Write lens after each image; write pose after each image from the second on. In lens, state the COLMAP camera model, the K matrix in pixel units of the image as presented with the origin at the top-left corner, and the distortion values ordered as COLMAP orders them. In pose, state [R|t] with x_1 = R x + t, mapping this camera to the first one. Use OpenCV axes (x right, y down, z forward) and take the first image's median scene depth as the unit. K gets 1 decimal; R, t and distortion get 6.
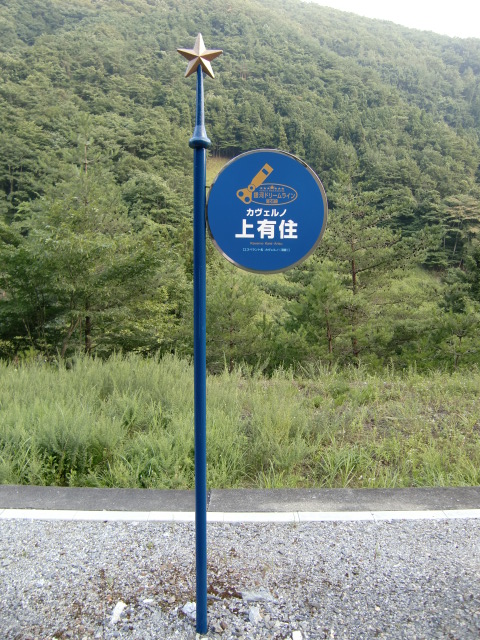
lens RADIAL K [[516.3, 0, 238.0], [0, 516.3, 325.0], [0, 0, 1]] dist [-0.081883, 0.020534]
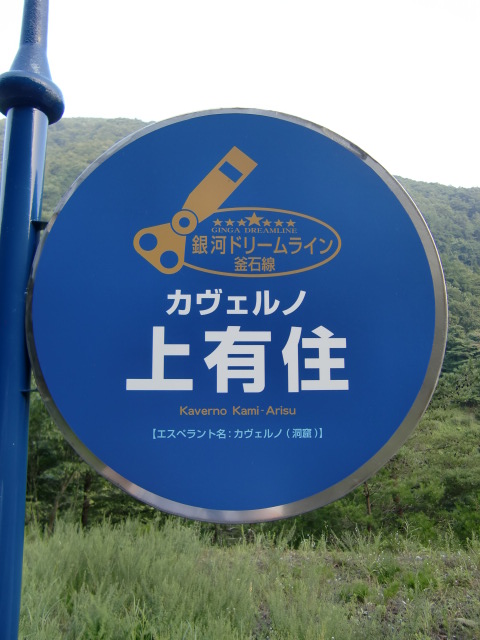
lens RADIAL K [[516.3, 0, 242.2], [0, 516.3, 319.2], [0, 0, 1]] dist [-0.081883, 0.020534]
pose [[0.999113, -0.017154, -0.038462, 0.069022], [0.005879, 0.961152, -0.275957, -0.129442], [0.041702, 0.275486, 0.960400, 0.721746]]
